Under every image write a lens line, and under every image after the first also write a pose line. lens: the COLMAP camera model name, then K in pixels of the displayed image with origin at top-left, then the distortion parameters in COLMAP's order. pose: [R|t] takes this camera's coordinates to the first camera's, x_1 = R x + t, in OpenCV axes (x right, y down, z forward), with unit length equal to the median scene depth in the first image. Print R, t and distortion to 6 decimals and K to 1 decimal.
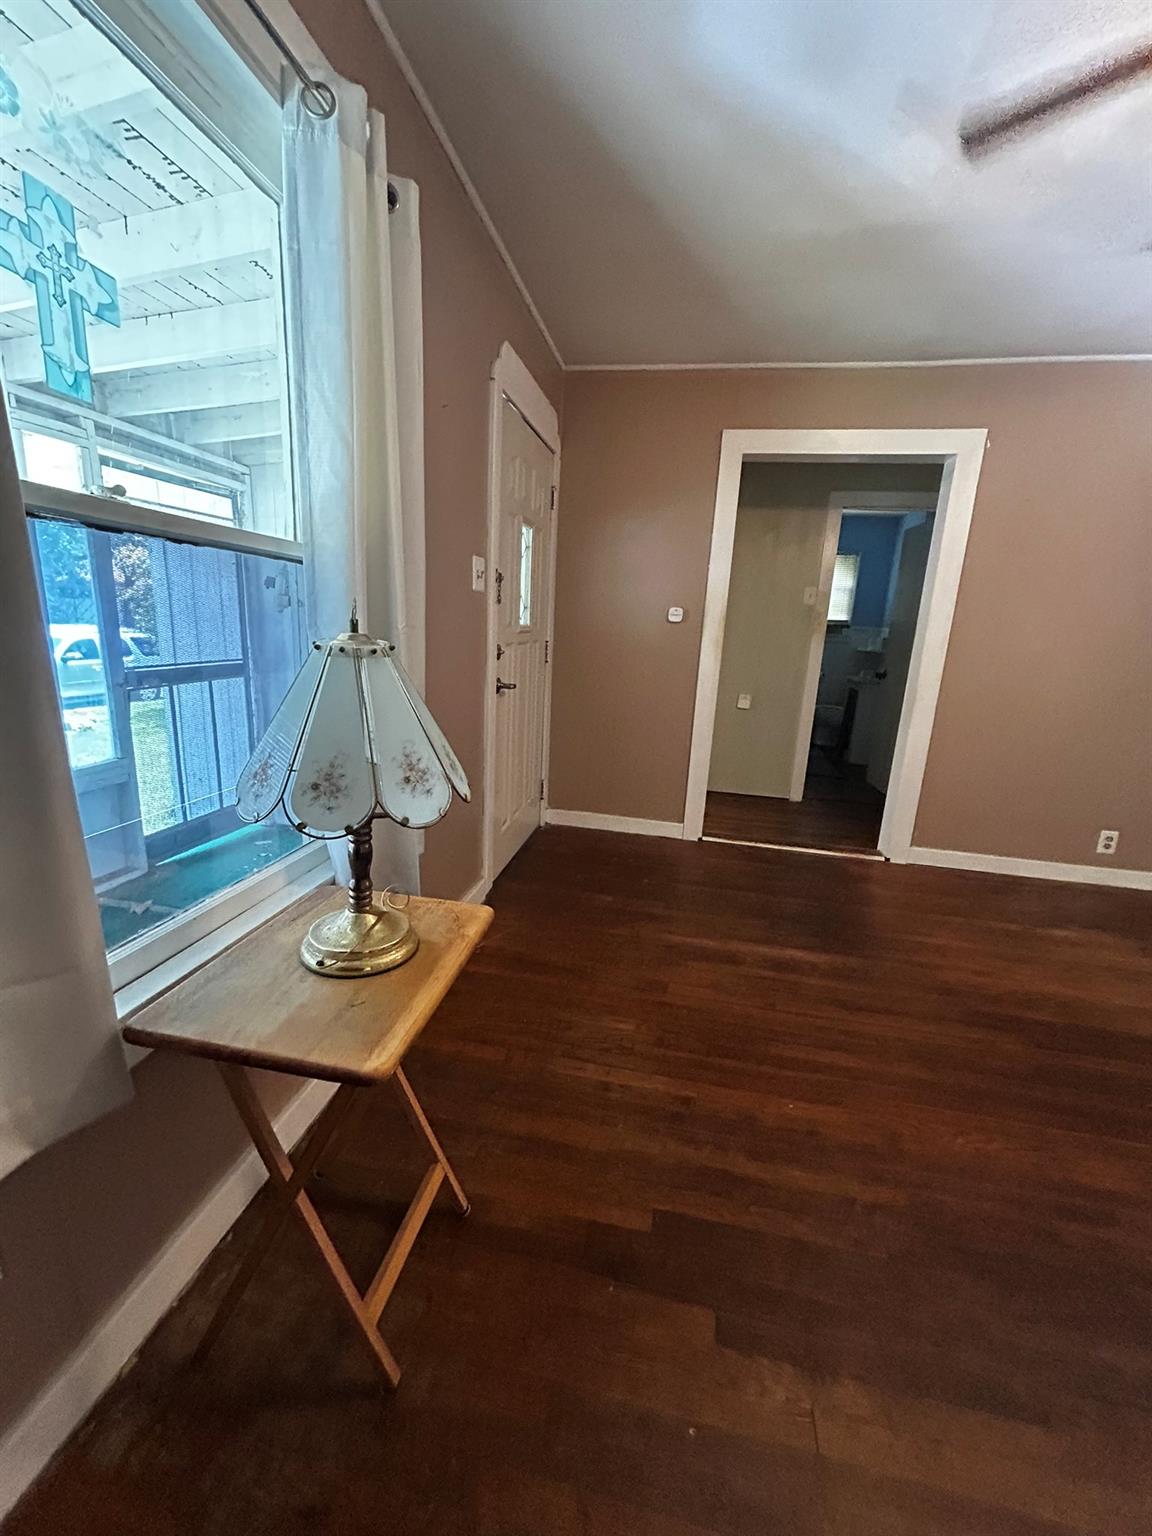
lens RADIAL K [[617.2, 0, 573.1], [0, 617.2, 762.7], [0, 0, 1]] dist [-0.000722, -0.001094]
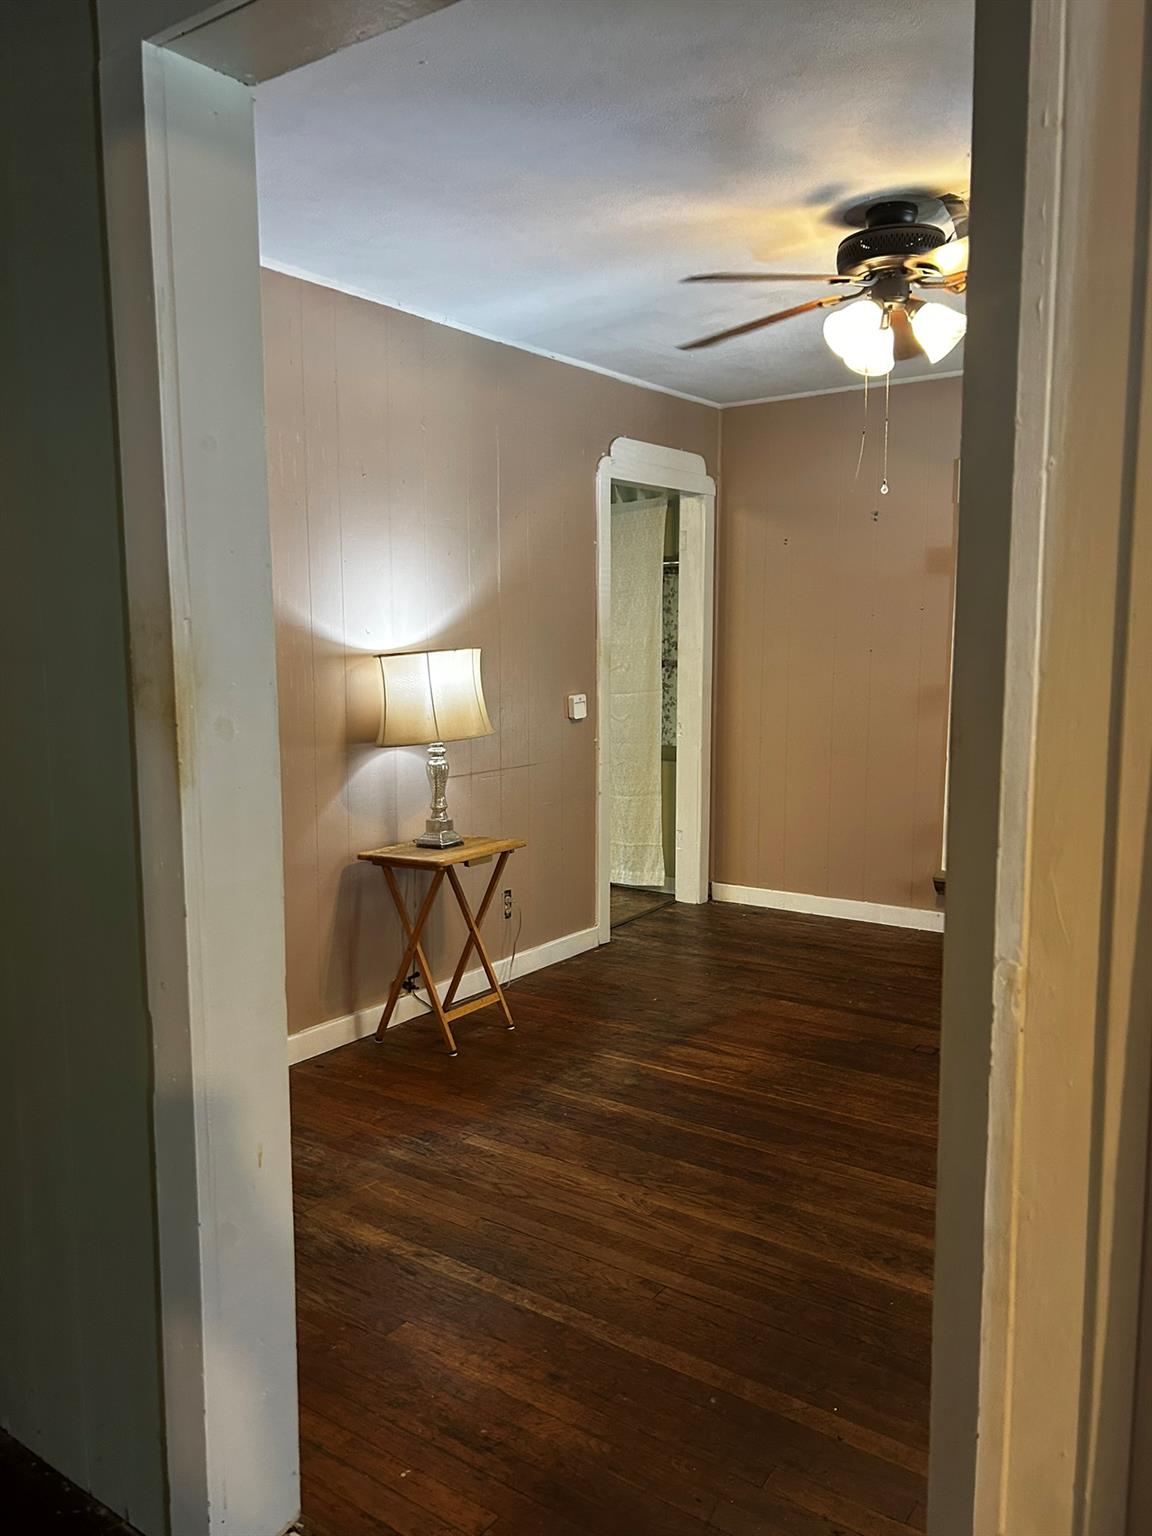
lens RADIAL K [[1160.5, 0, 571.0], [0, 1160.5, 777.8], [0, 0, 1]] dist [0.039528, -0.044553]
pose [[-0.908875, -0.099305, 0.405074, 0.346980], [0.054428, 0.934693, 0.351265, -0.534992], [-0.413502, 0.341303, -0.844114, 2.036315]]
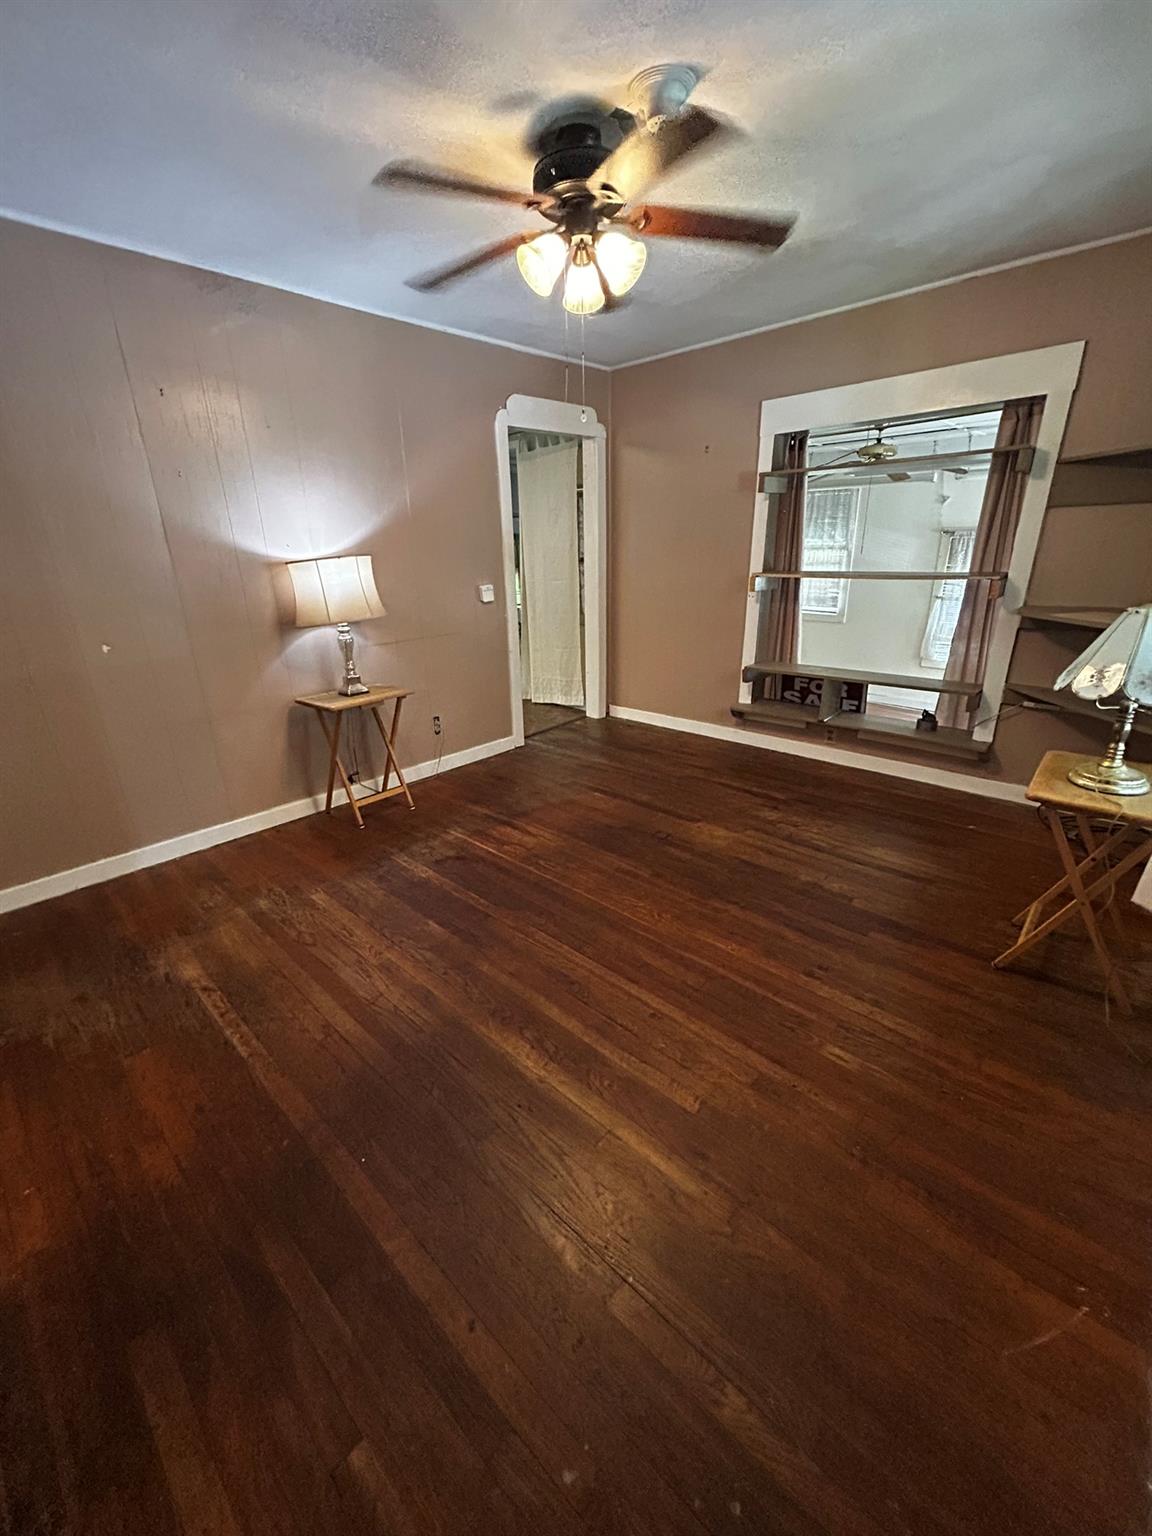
lens RADIAL K [[617.2, 0, 580.9], [0, 617.2, 770.7], [0, 0, 1]] dist [-0.000722, -0.001094]
pose [[-0.850124, -0.214738, 0.480808, 0.047933], [0.102636, 0.827991, 0.551268, -0.406716], [-0.516483, 0.517995, -0.681855, 1.427592]]
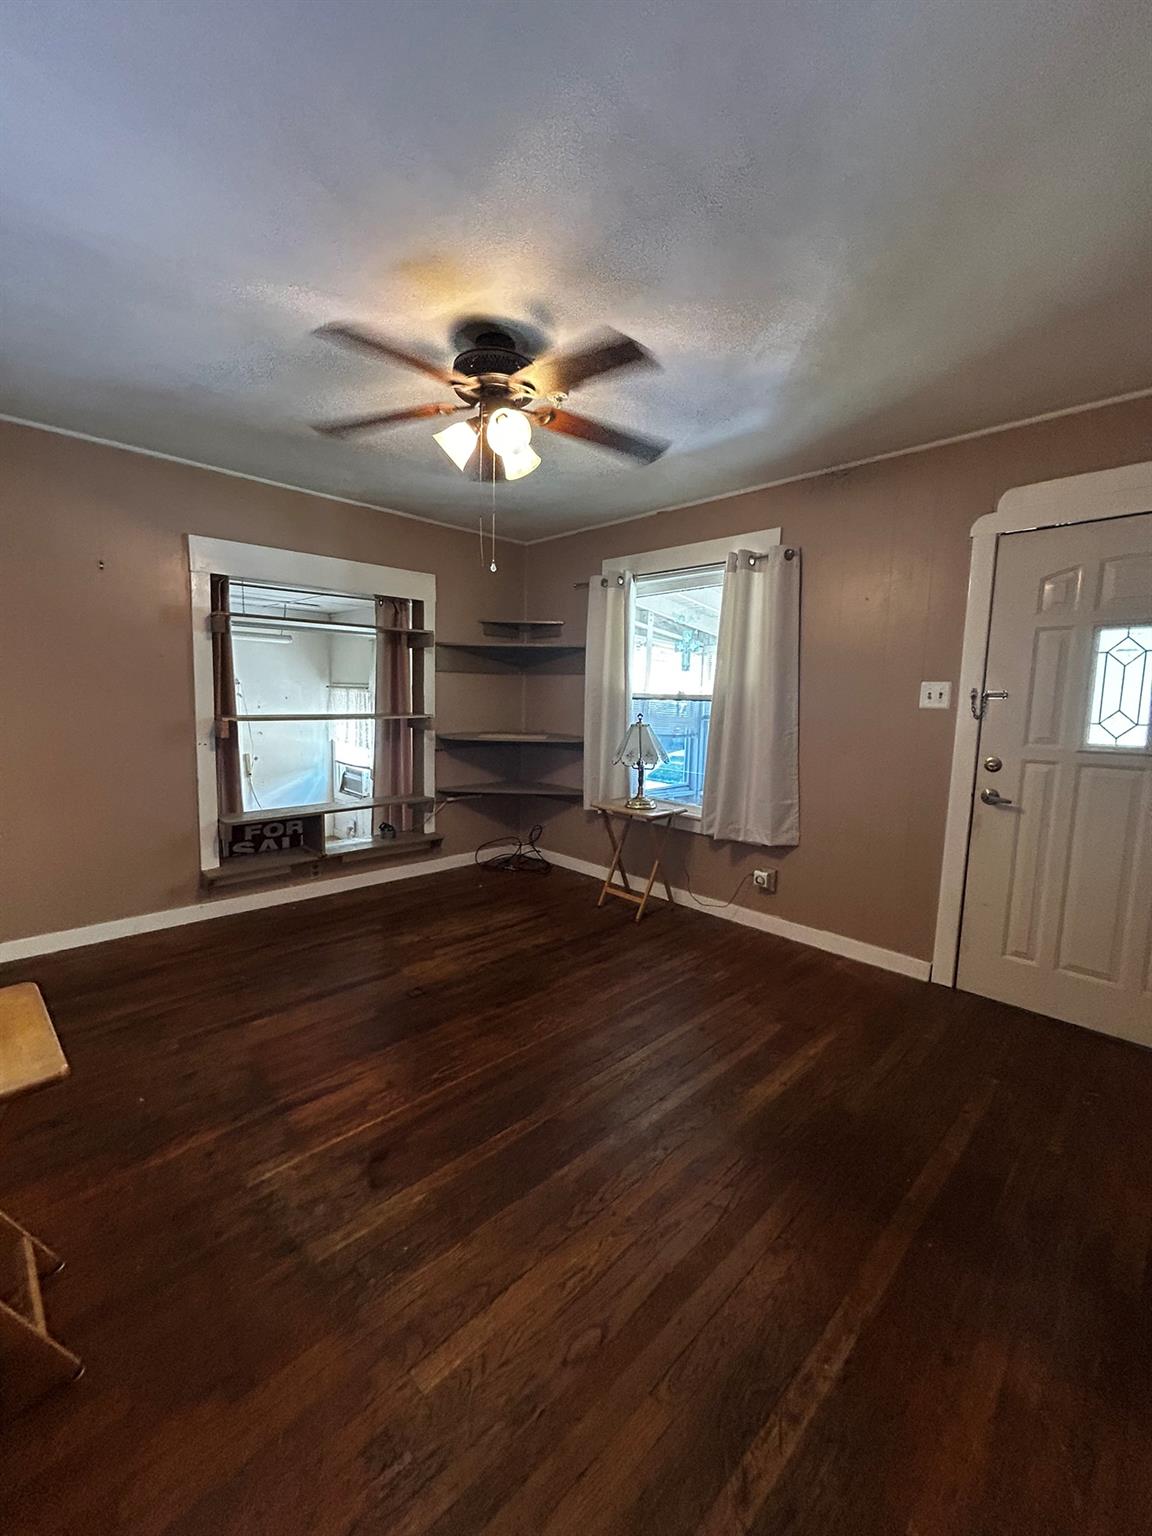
lens RADIAL K [[617.2, 0, 572.5], [0, 617.2, 767.2], [0, 0, 1]] dist [-0.000722, -0.001094]
pose [[-0.567136, 0.028891, -0.823117, 1.376004], [-0.245845, 0.947887, 0.202661, -0.259024], [0.786077, 0.317296, -0.530478, 1.221660]]
